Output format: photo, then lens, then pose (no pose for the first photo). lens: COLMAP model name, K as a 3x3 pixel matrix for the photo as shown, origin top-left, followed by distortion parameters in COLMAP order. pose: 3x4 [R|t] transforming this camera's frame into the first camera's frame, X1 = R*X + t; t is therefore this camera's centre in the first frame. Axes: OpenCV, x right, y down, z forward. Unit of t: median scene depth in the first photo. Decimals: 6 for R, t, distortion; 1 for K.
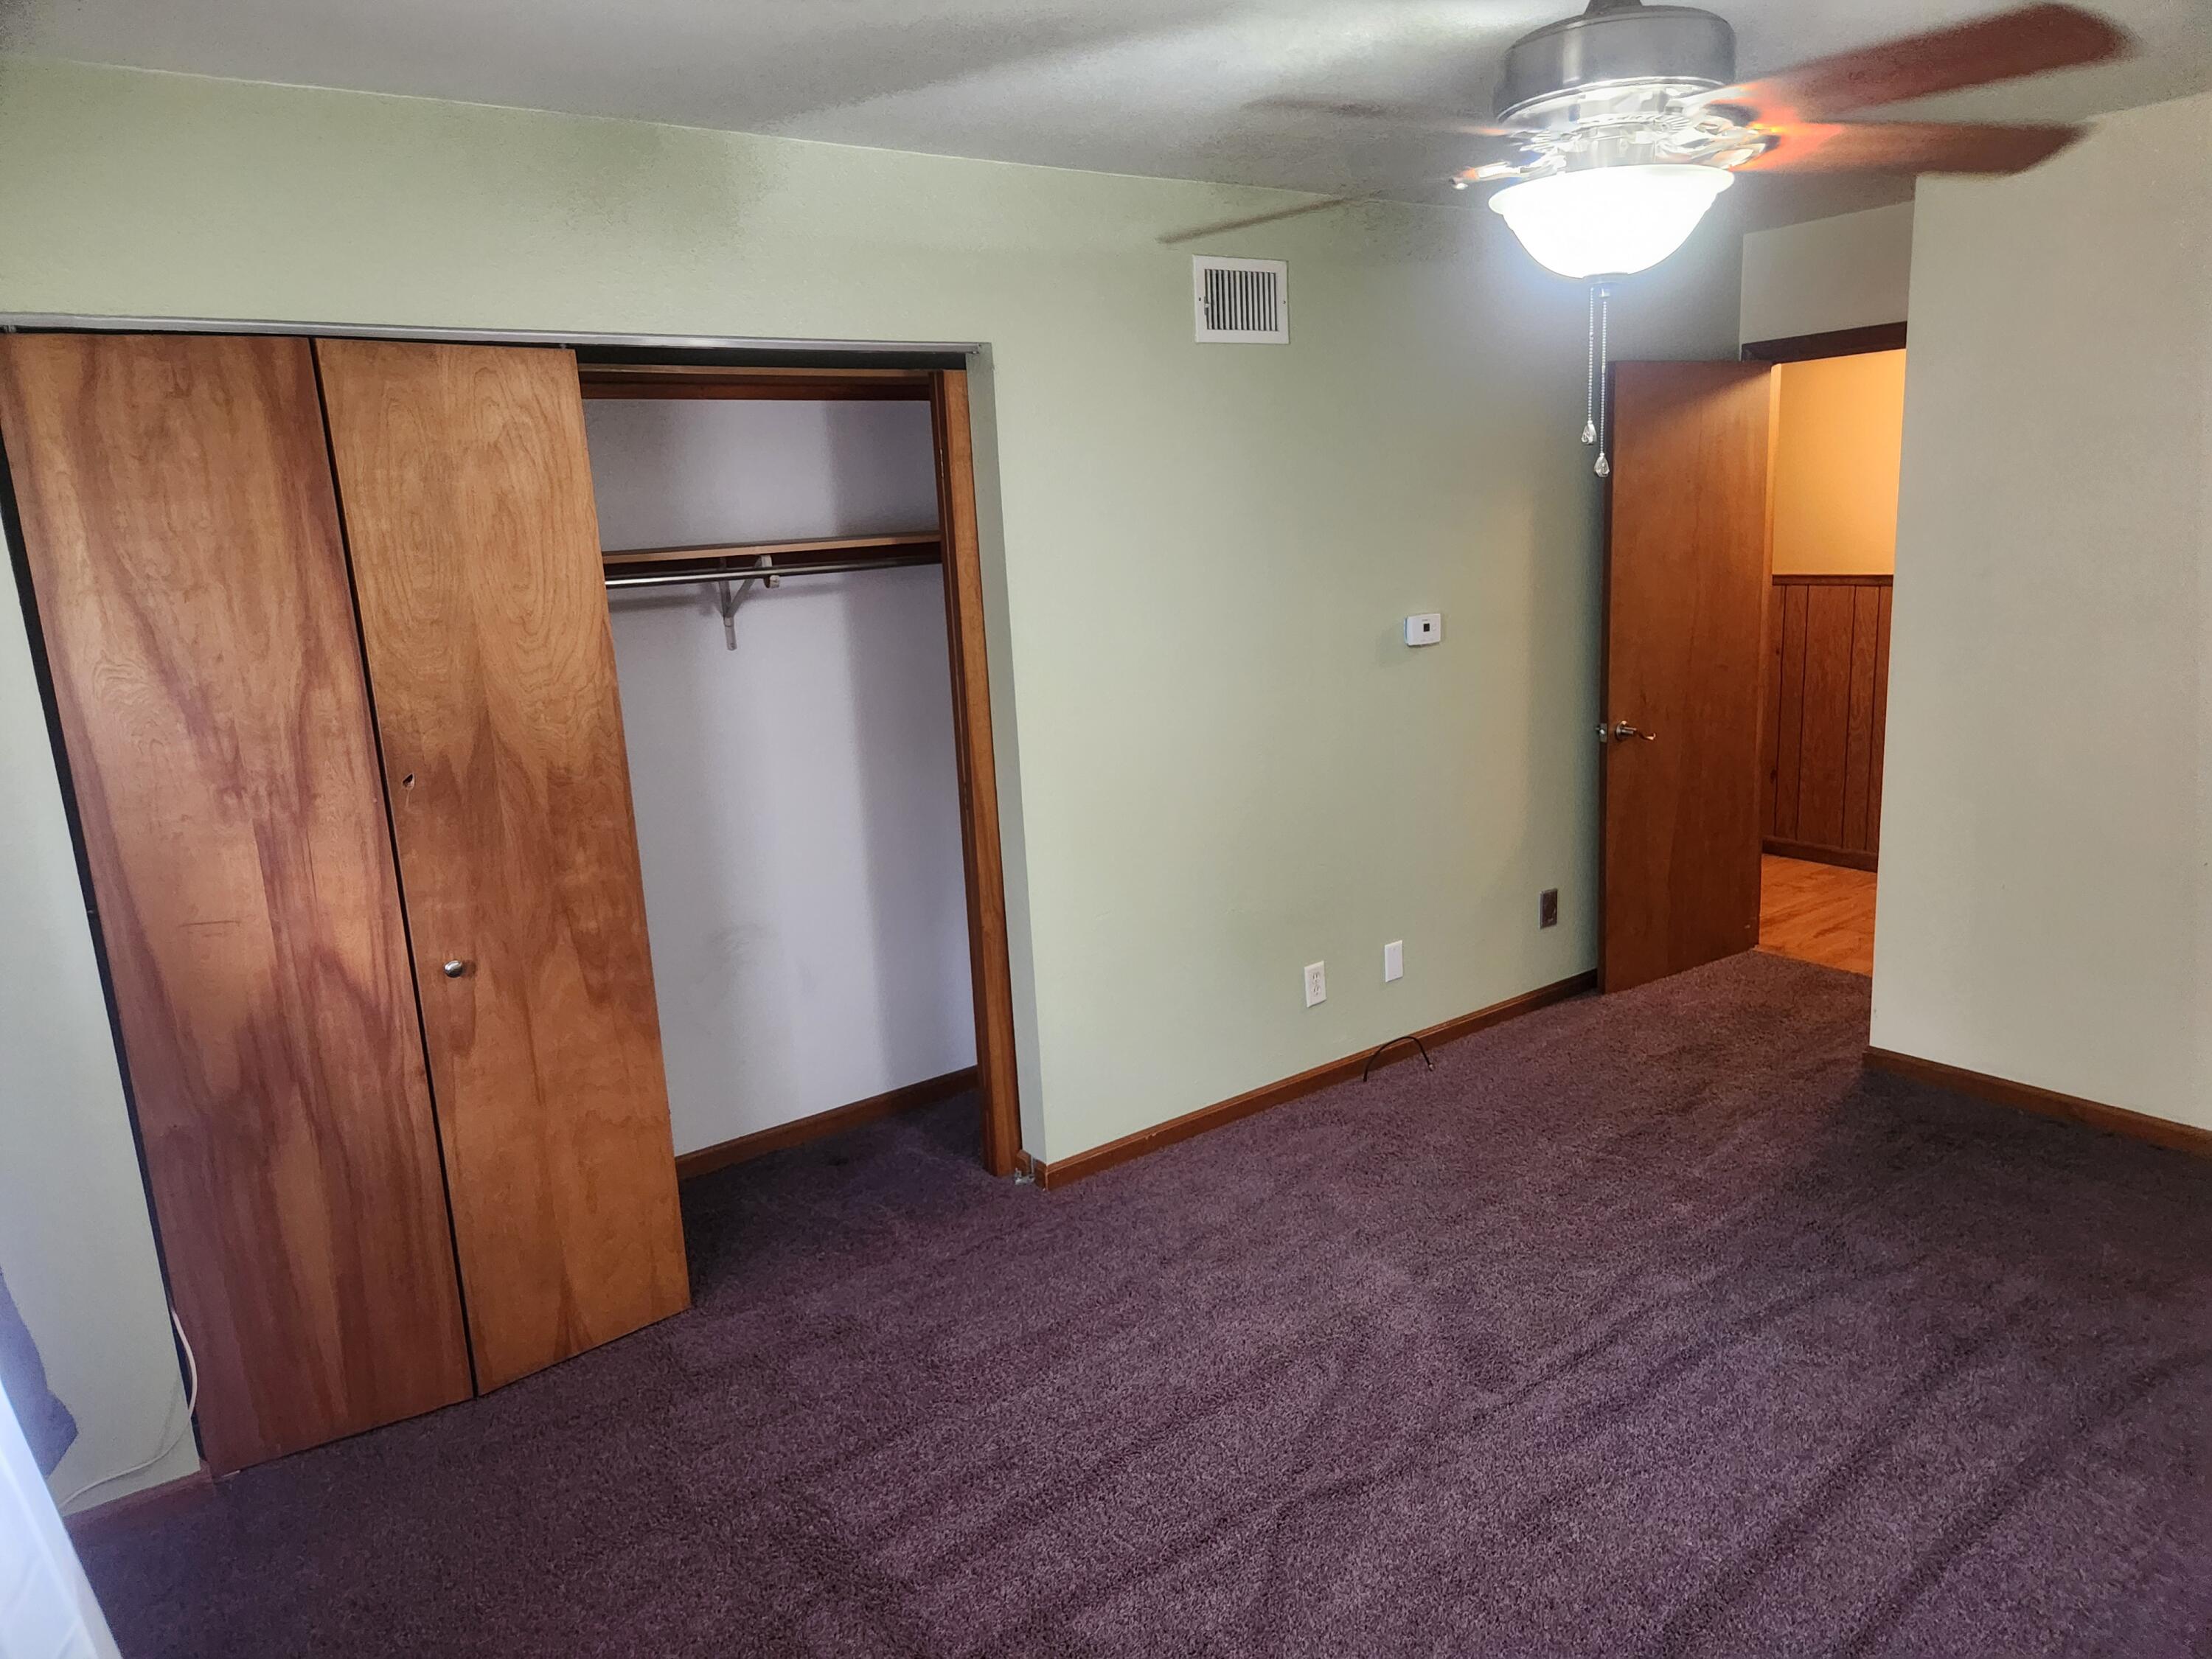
lens RADIAL K [[1475.8, 0, 1109.5], [0, 1475.8, 825.2], [0, 0, 1]] dist [0.070626, -0.059358]
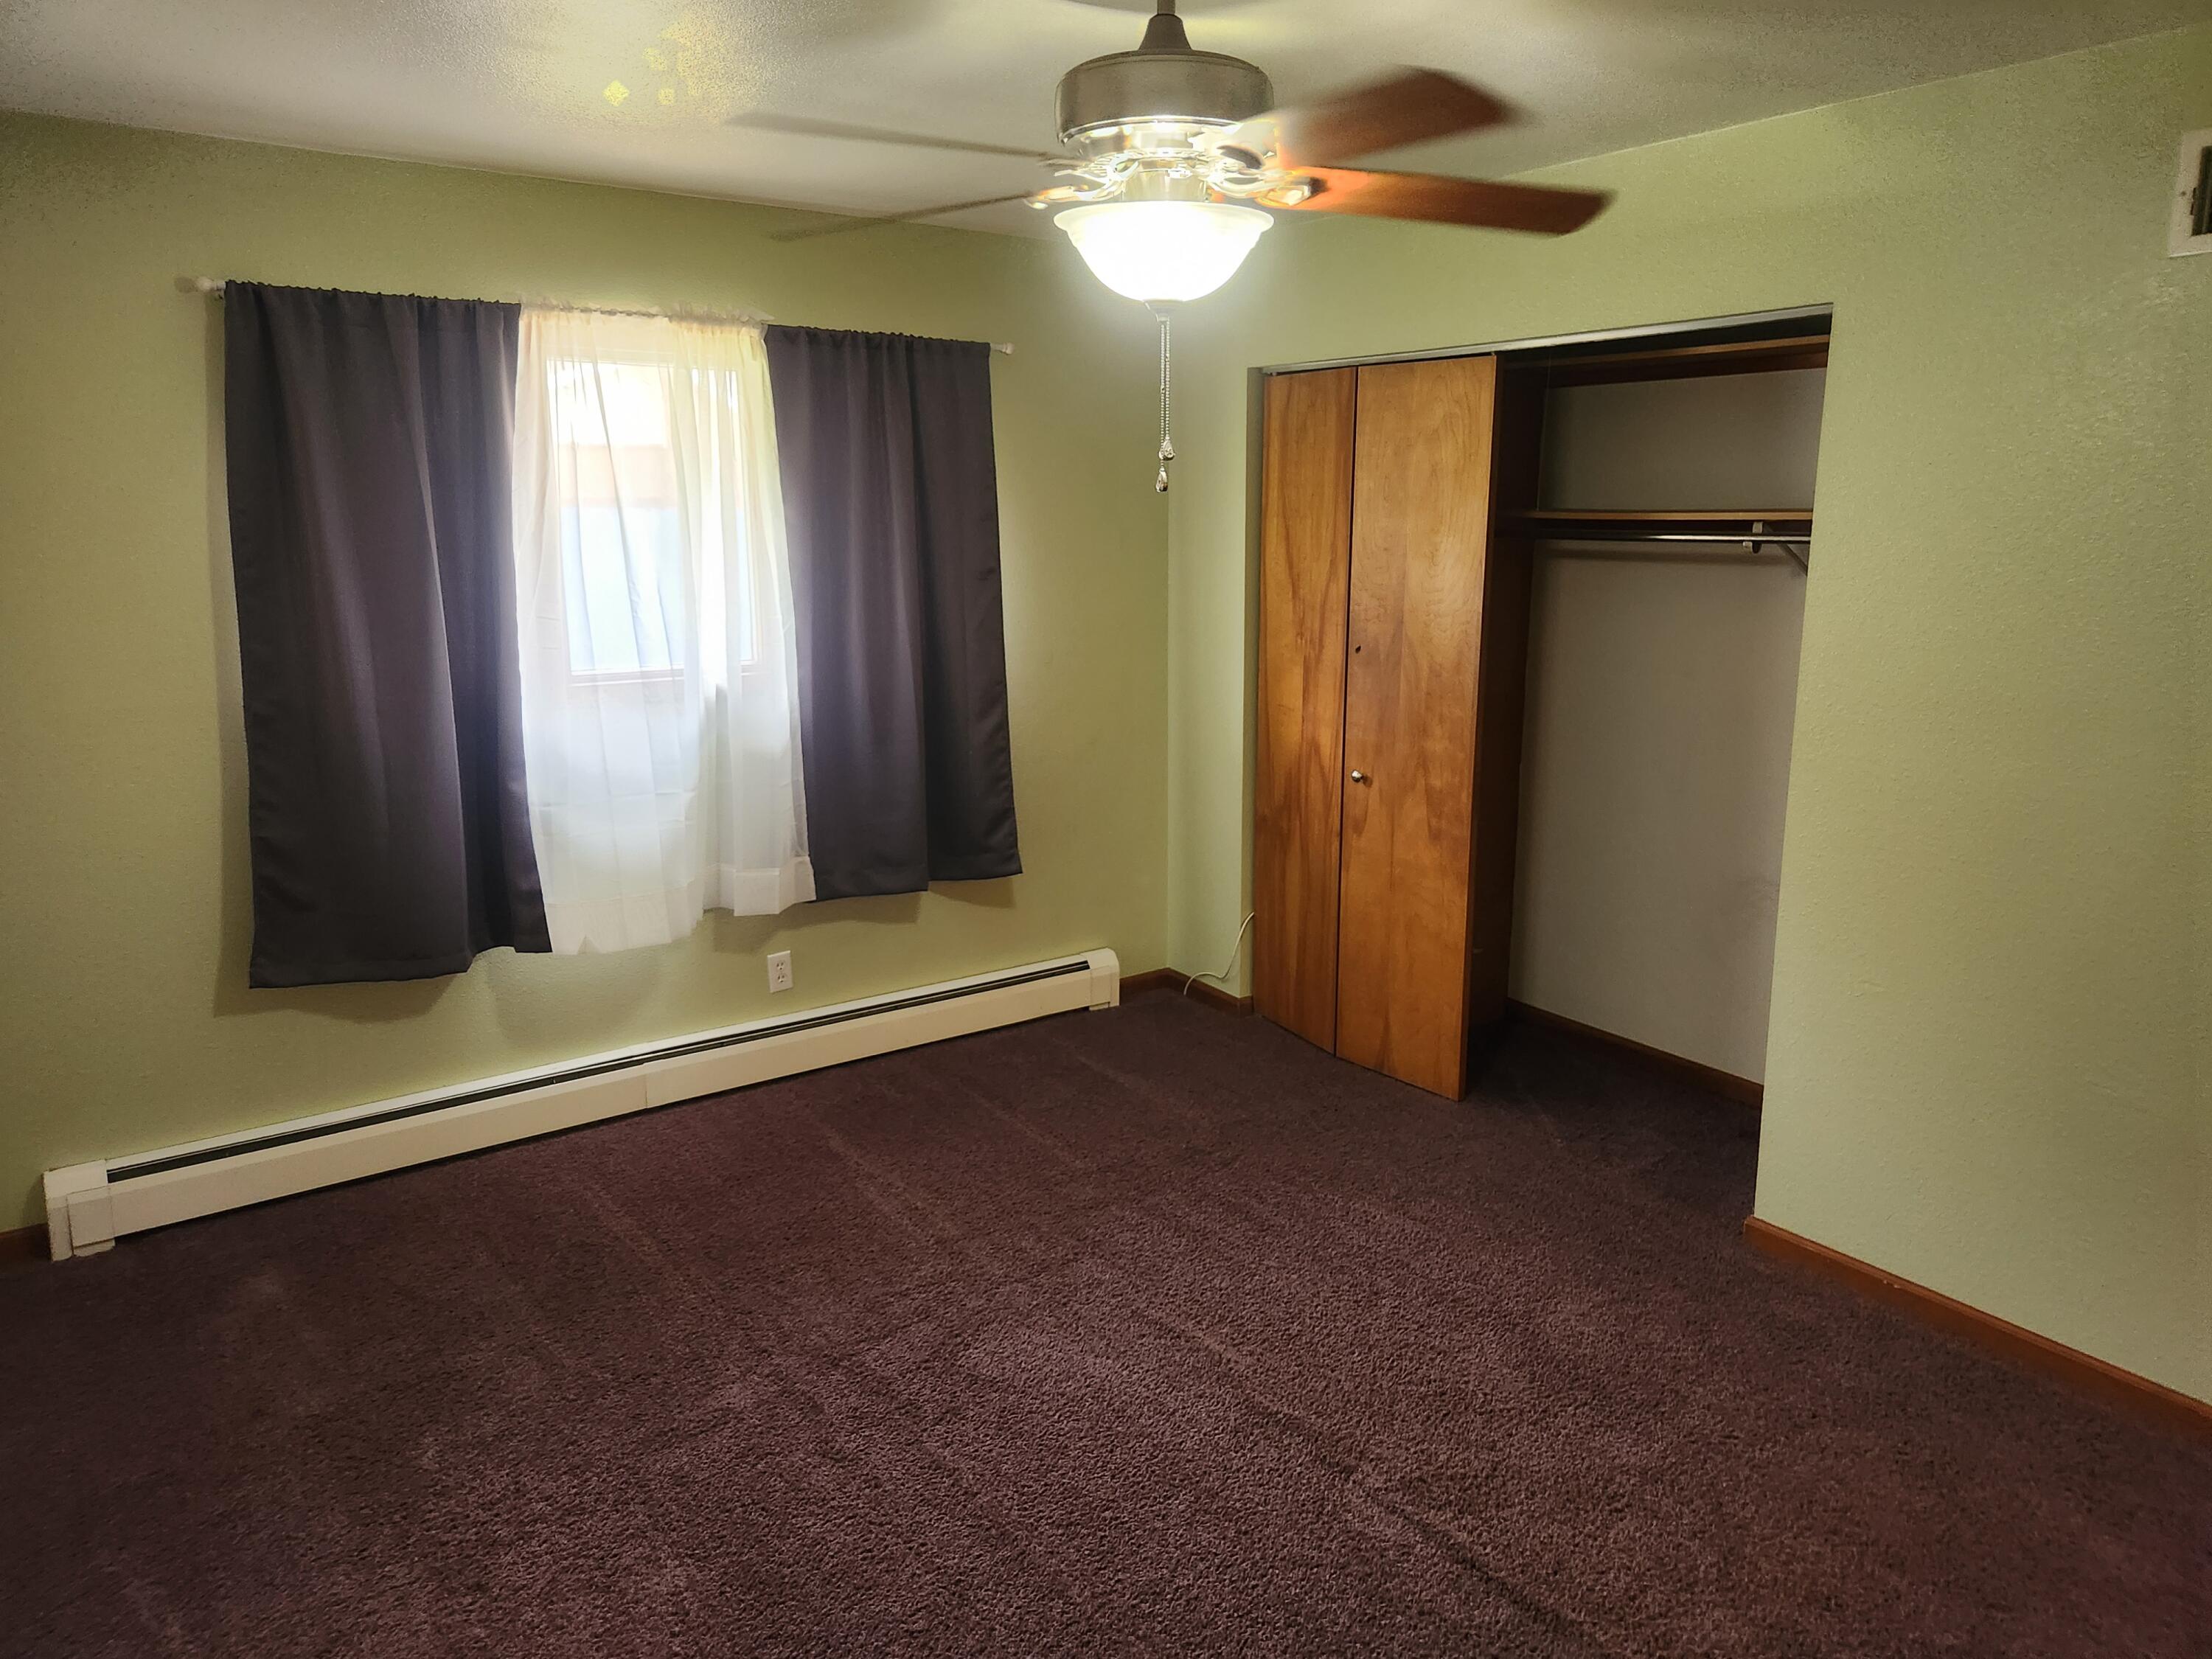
lens RADIAL K [[1475.8, 0, 1113.2], [0, 1475.8, 821.8], [0, 0, 1]] dist [0.070626, -0.059358]
pose [[-0.011702, 0.264169, -0.964405, 1.039260], [-0.207914, 0.942749, 0.260760, -0.204116], [0.978077, 0.203565, 0.043892, 0.700882]]
